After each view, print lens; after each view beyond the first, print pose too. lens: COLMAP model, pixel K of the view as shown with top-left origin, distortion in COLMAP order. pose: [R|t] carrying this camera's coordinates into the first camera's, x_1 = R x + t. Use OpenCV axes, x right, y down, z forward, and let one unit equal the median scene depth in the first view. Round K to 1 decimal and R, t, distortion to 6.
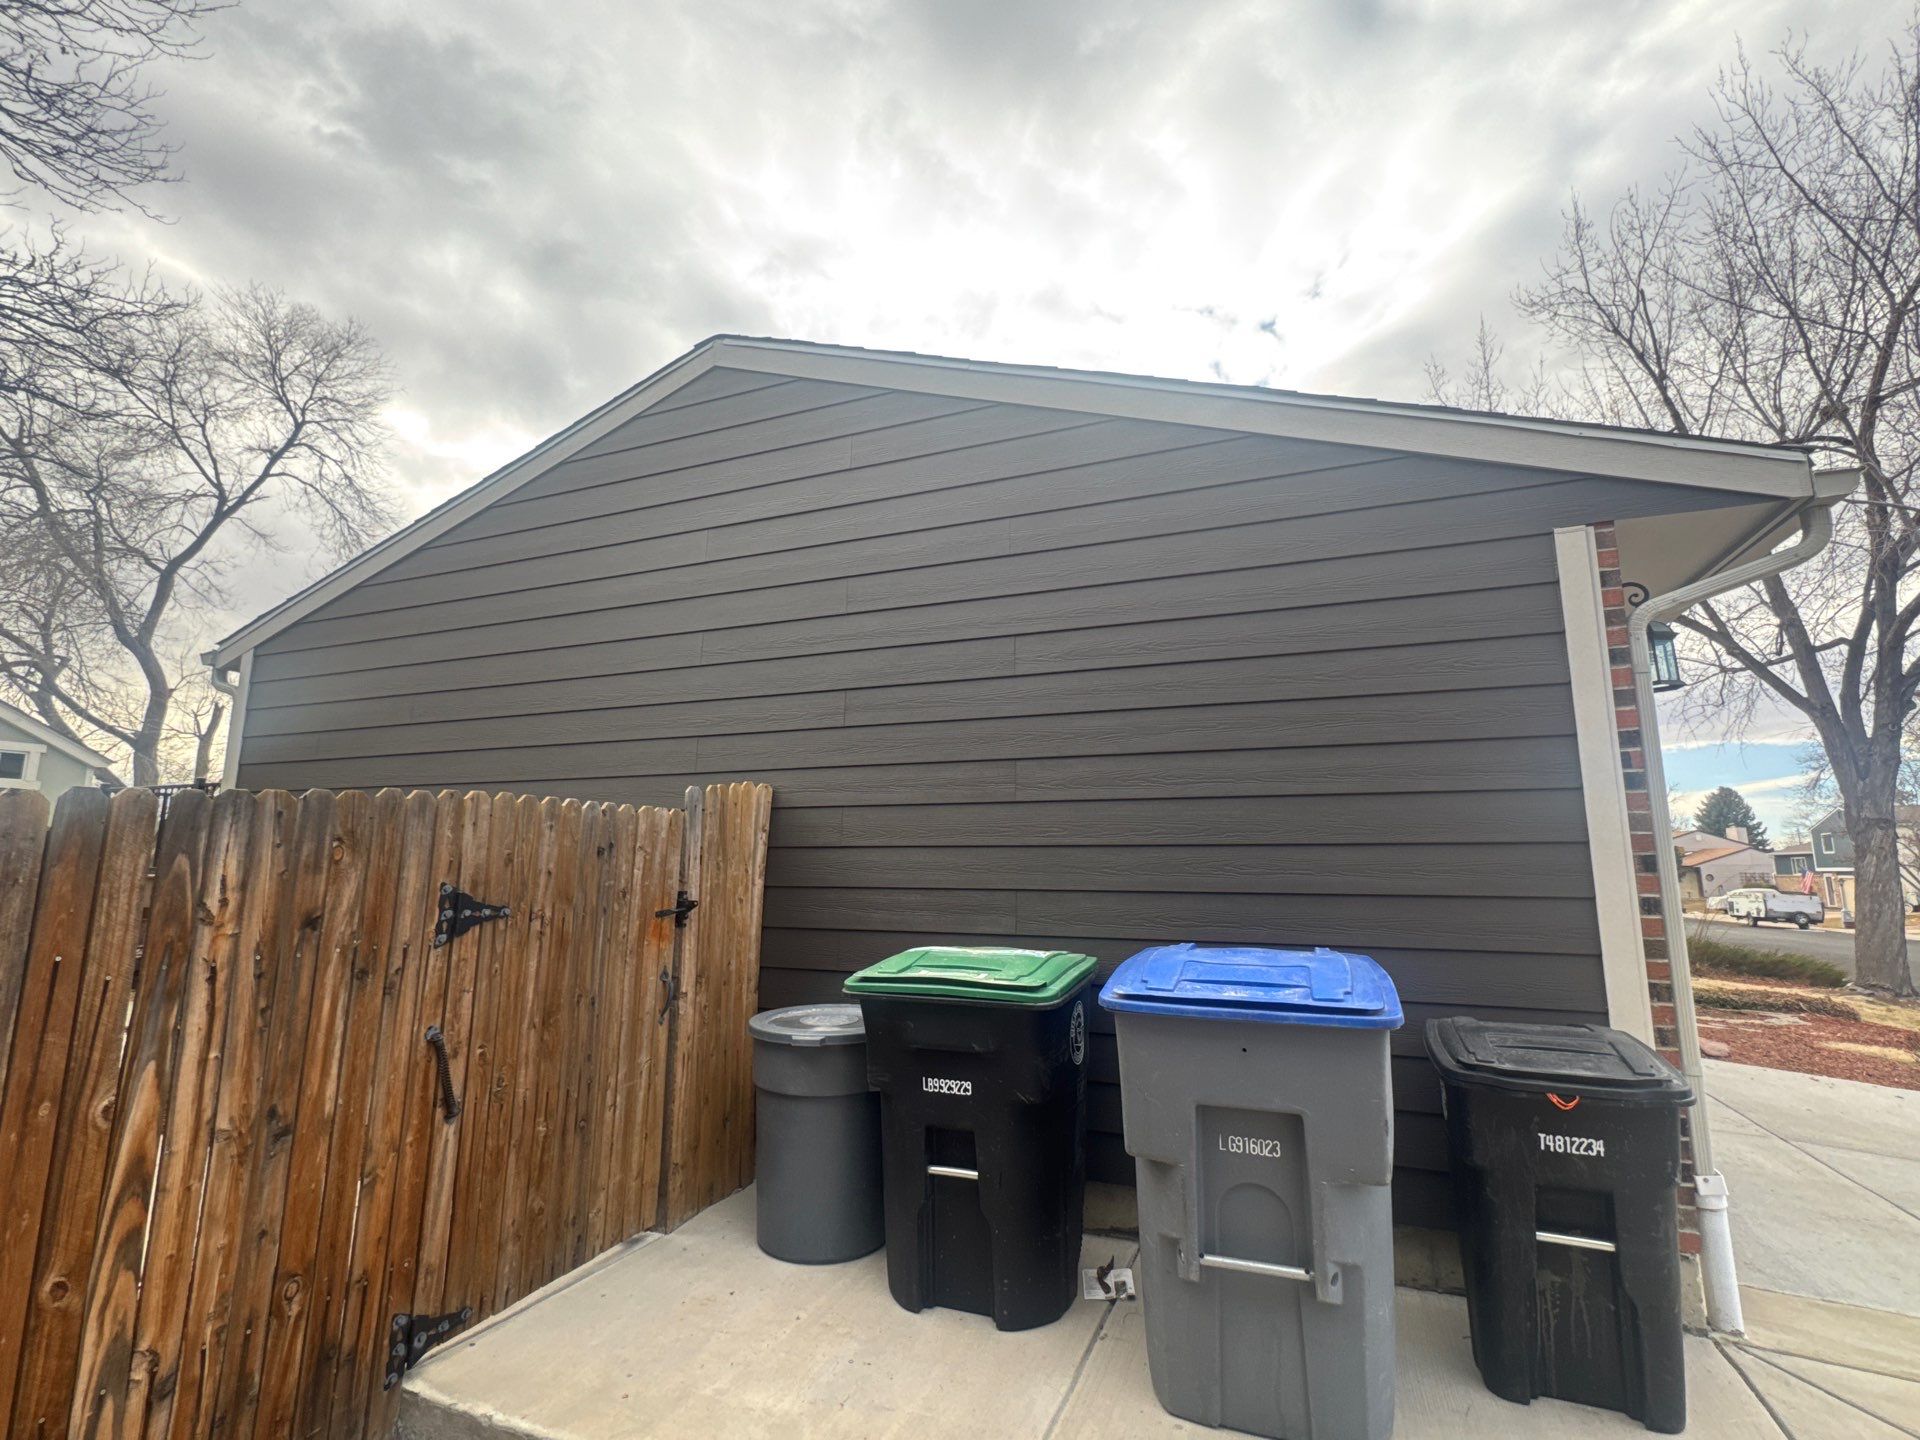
lens RADIAL K [[849.2, 0, 962.5], [0, 849.2, 731.8], [0, 0, 1]] dist [0.014807, 0.000219]
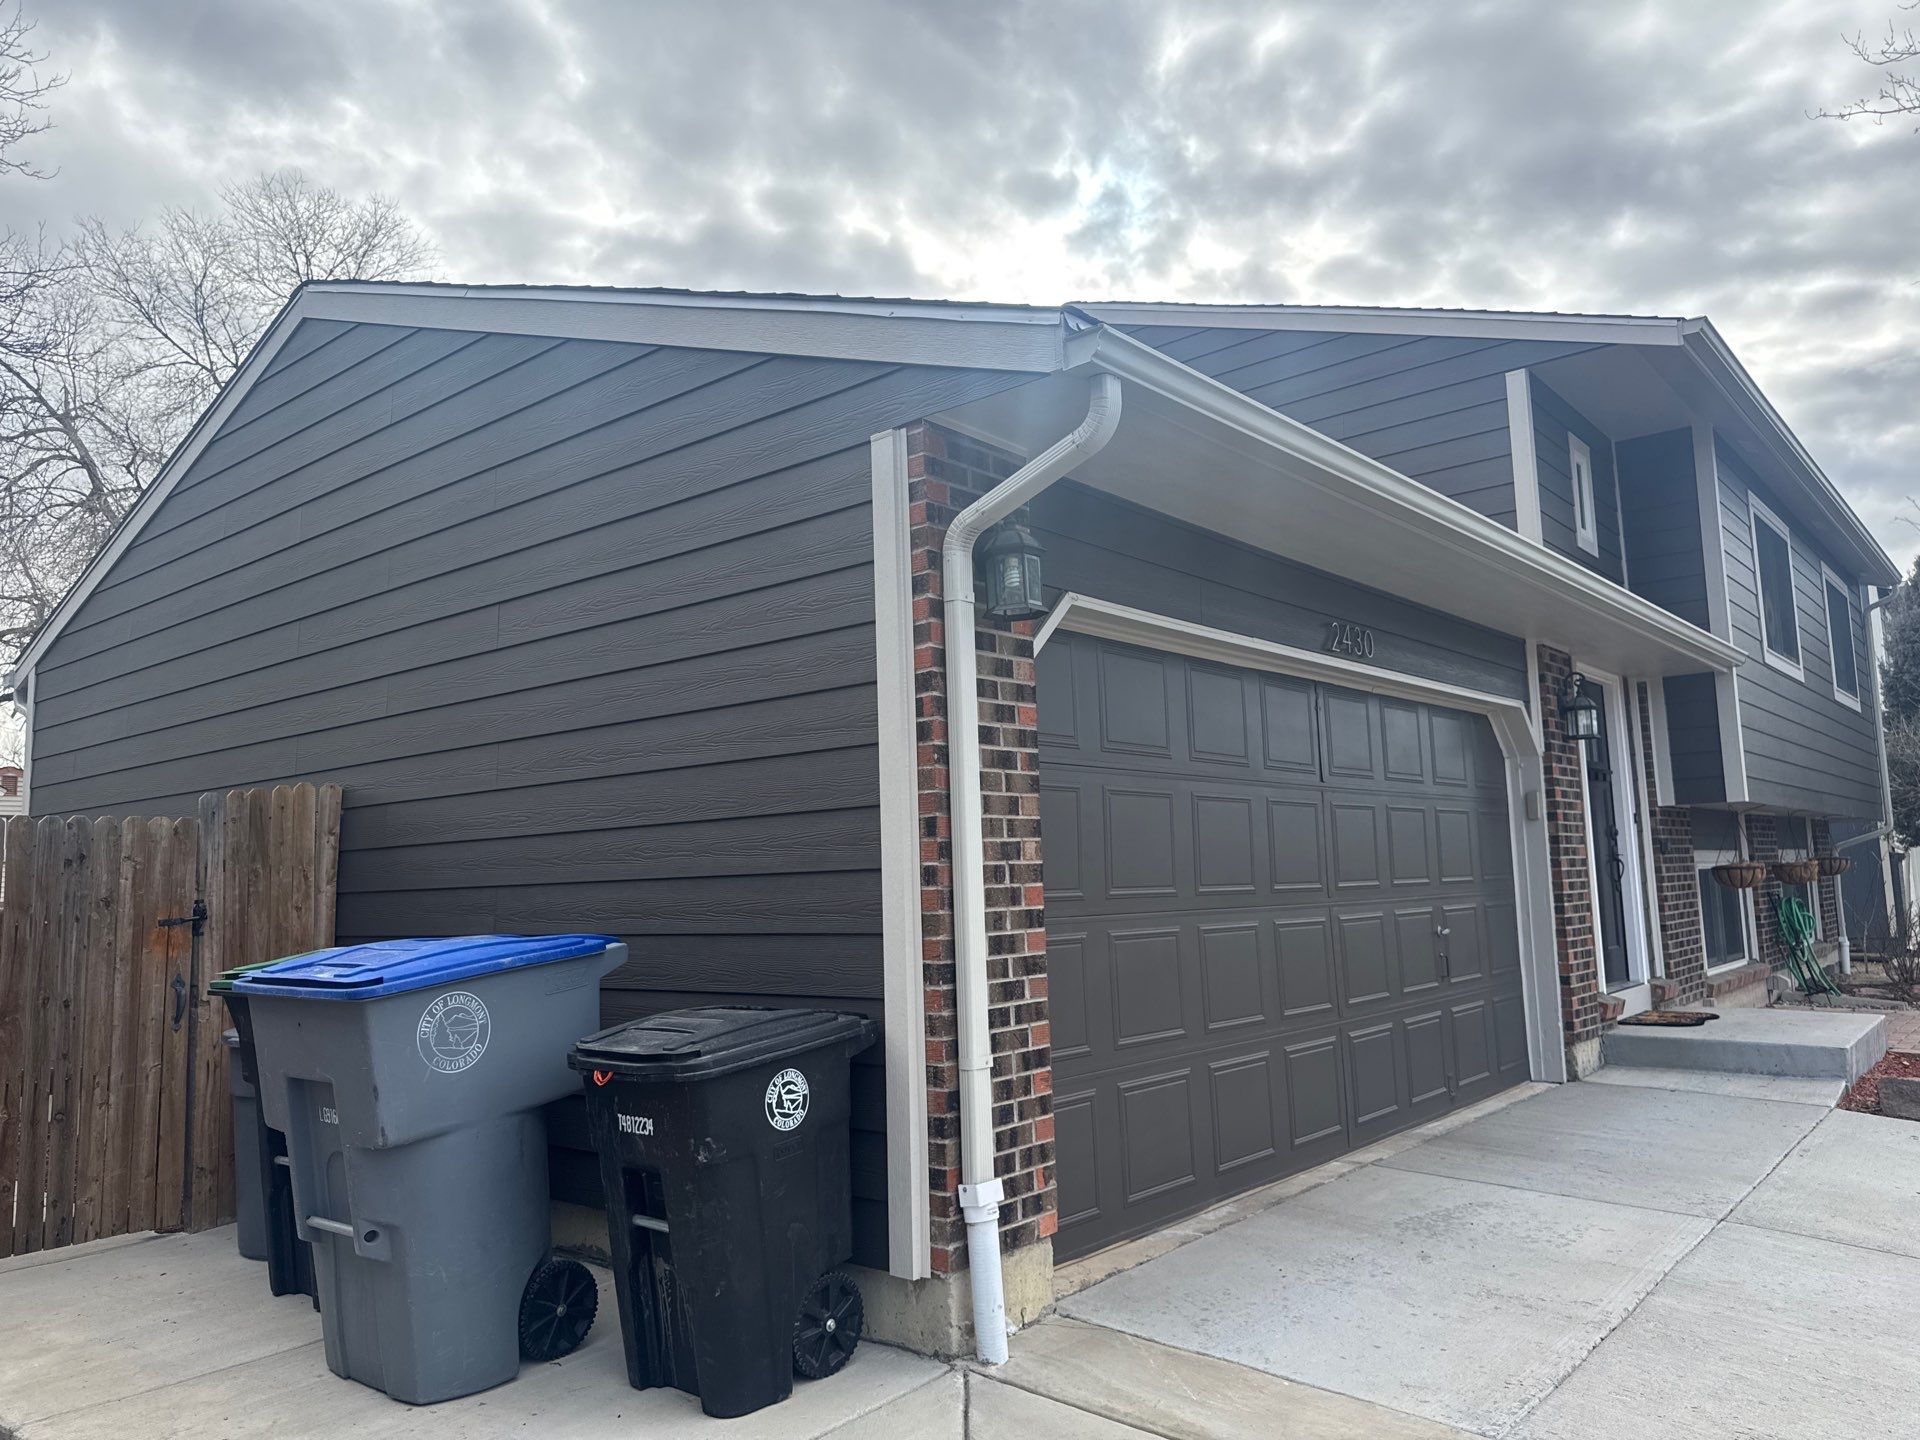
lens RADIAL K [[1353.9, 0, 960.0], [0, 1353.9, 720.0], [0, 0, 1]] dist [0.062841, -0.028399]
pose [[0.941550, -0.069075, -0.329714, 1.080719], [0.083700, 0.996029, 0.030353, 0.005376], [0.326308, -0.056176, 0.943593, -0.214833]]
